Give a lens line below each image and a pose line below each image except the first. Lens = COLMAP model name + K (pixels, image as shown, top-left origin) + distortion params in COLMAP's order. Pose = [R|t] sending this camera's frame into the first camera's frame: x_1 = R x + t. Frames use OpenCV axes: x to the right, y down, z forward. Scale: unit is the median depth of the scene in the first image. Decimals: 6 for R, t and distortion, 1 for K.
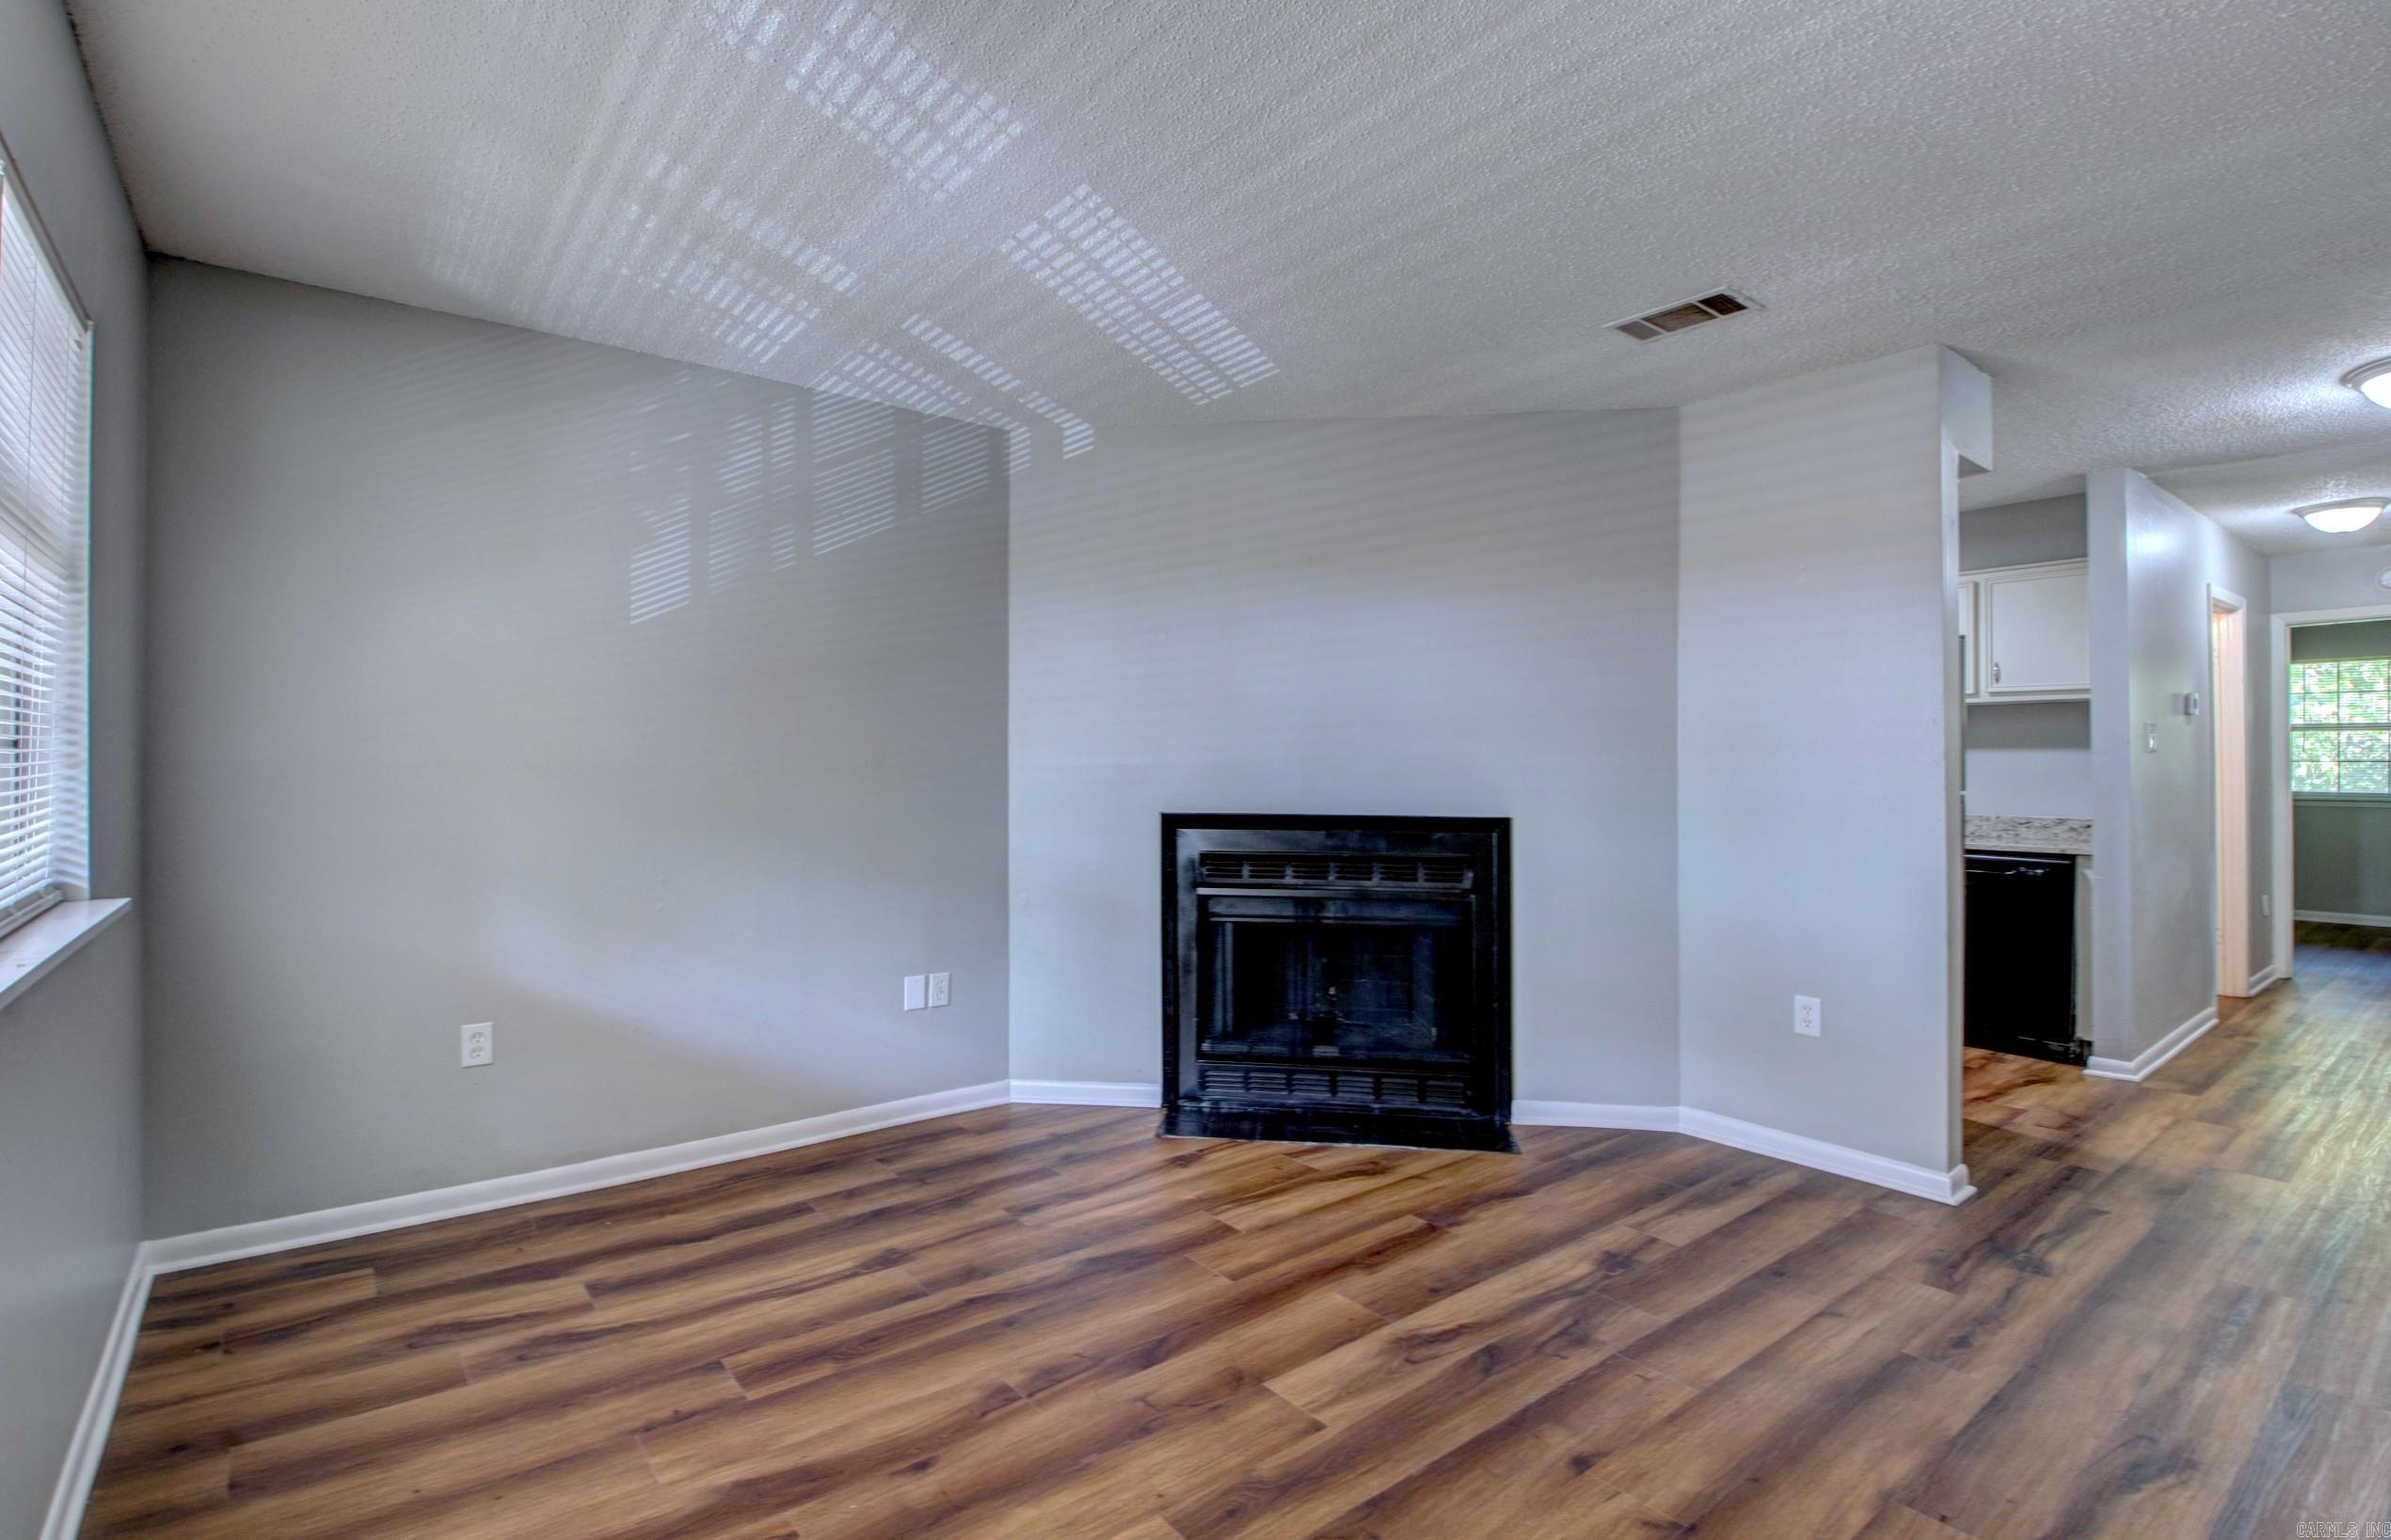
lens RADIAL K [[1126.8, 0, 1186.4], [0, 1126.8, 766.4], [0, 0, 1]] dist [0.012900, -0.000635]
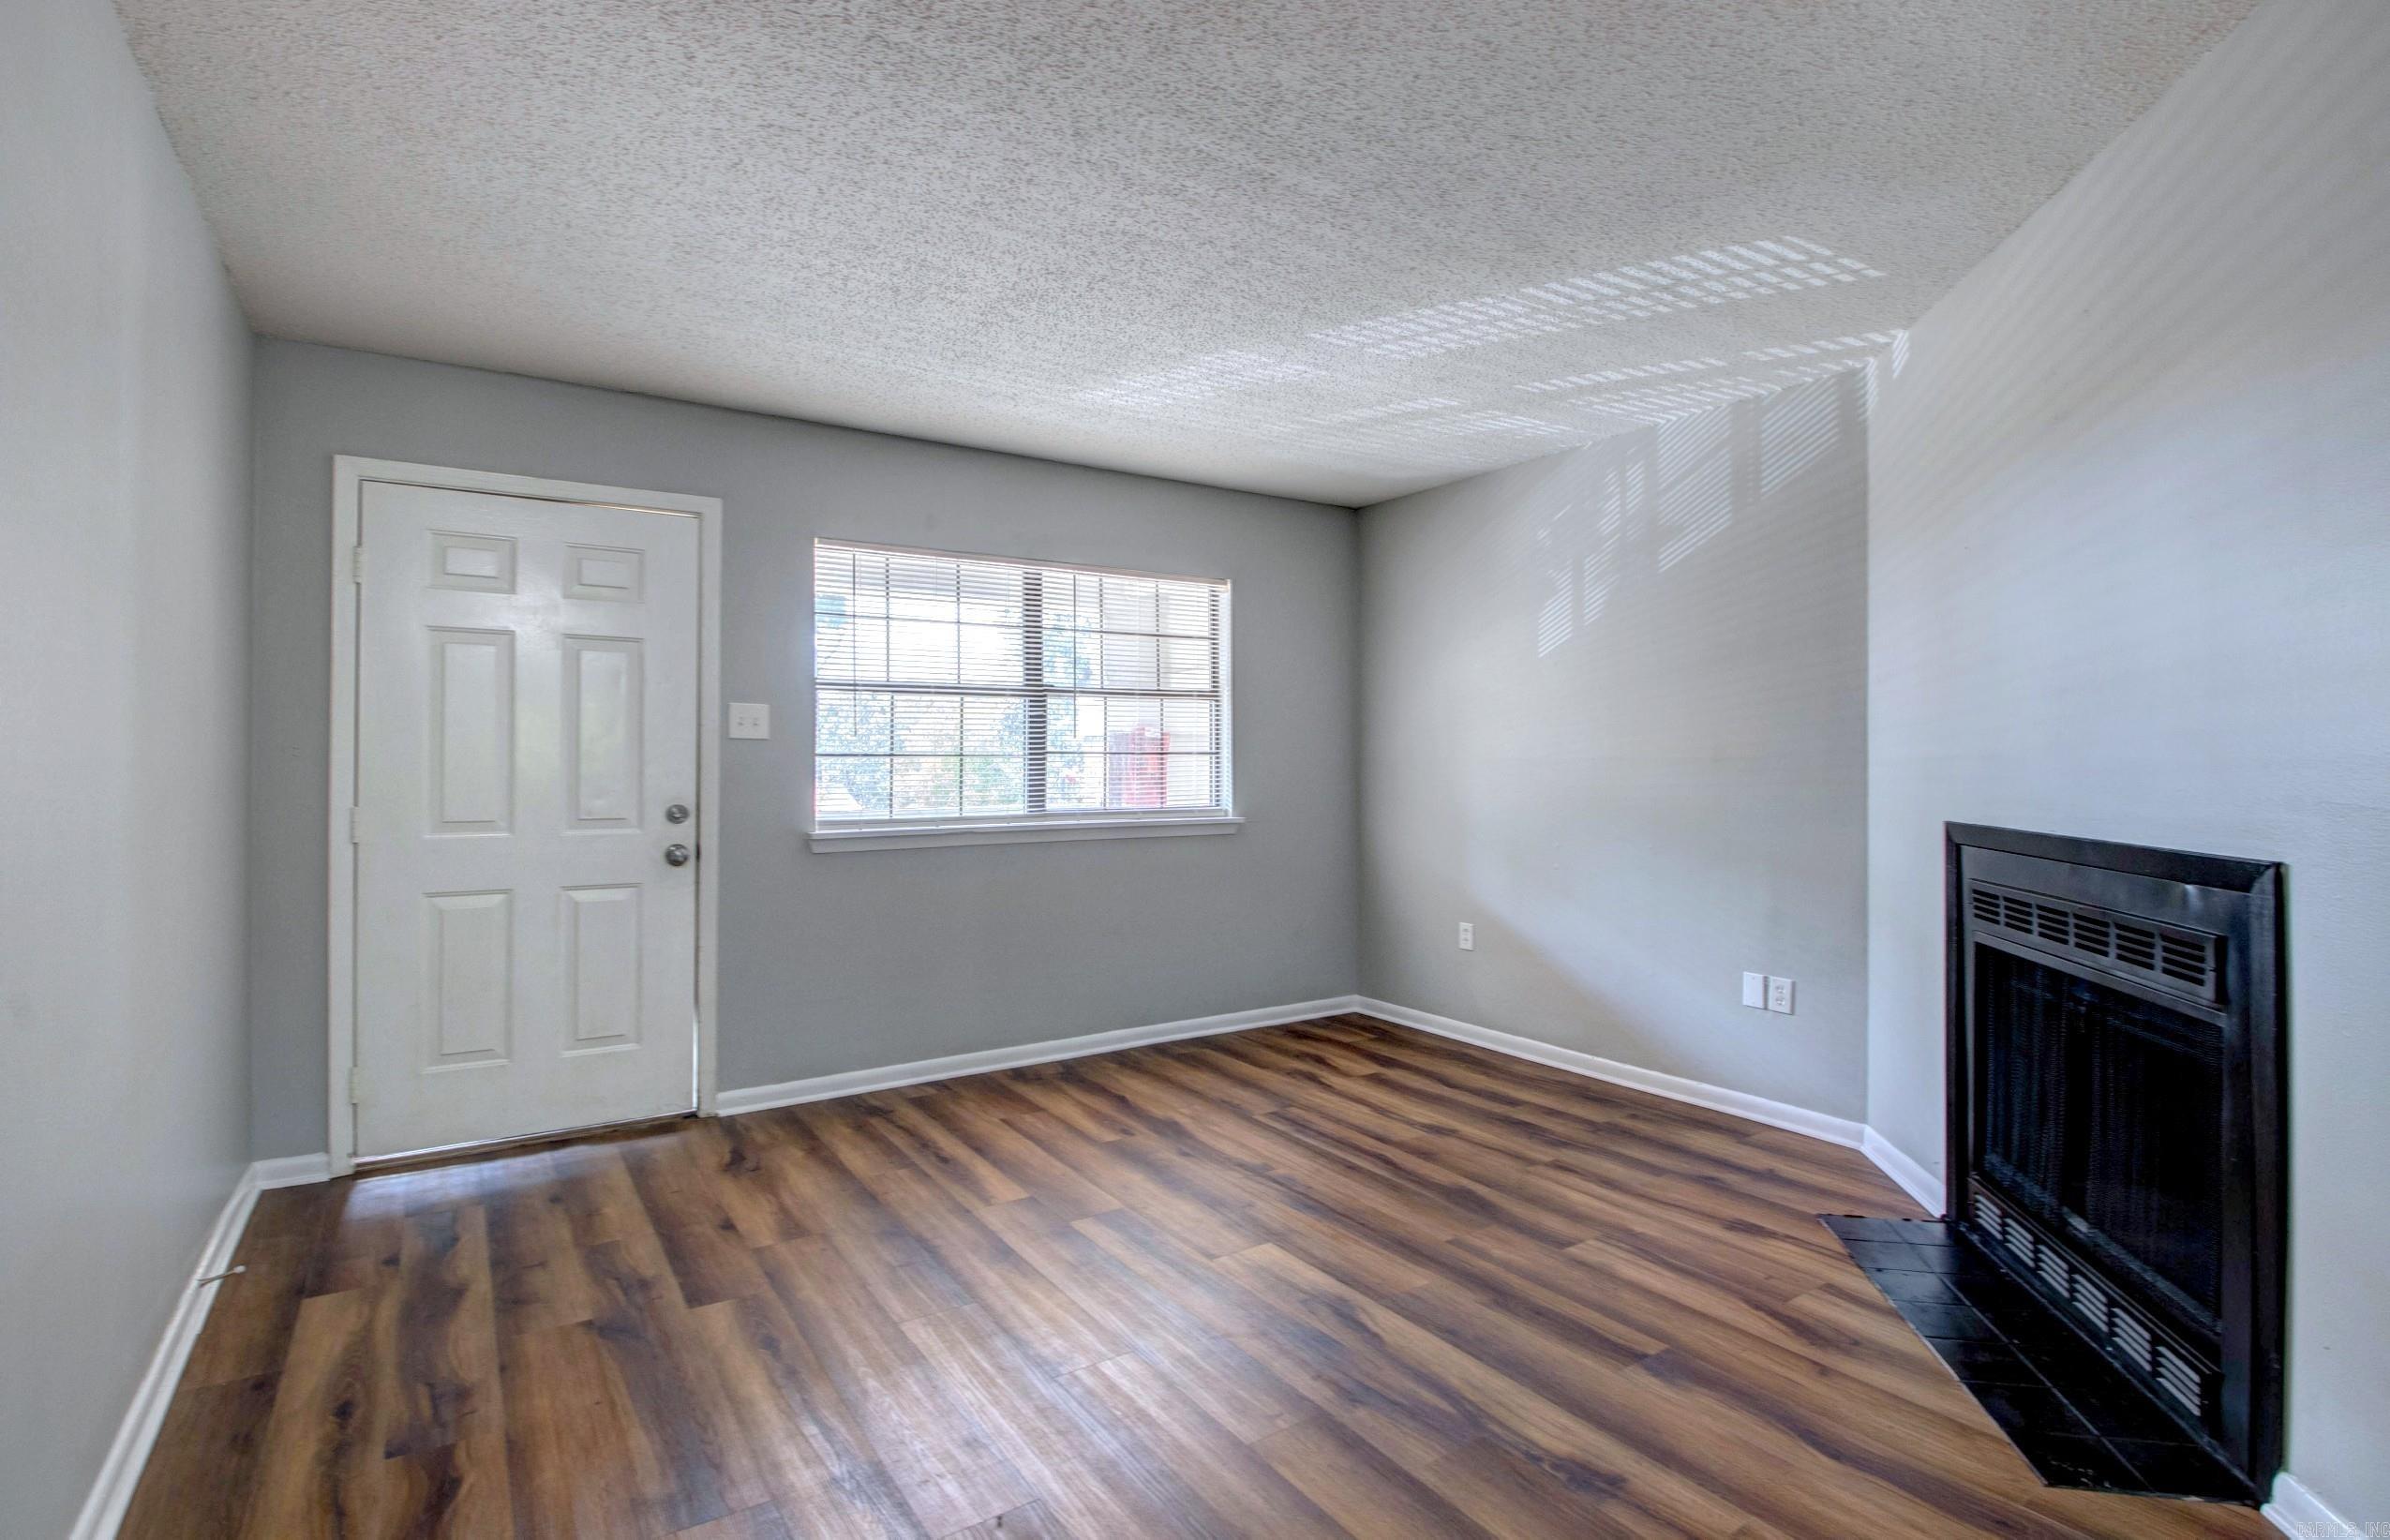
lens RADIAL K [[1126.5, 0, 1185.9], [0, 1126.5, 766.4], [0, 0, 1]] dist [0.012900, -0.000635]
pose [[-0.081282, 0.000958, -0.996691, 0.967624], [0.001538, 0.999998, 0.000835, 0.005359], [0.996690, -0.001465, -0.081283, 0.726156]]
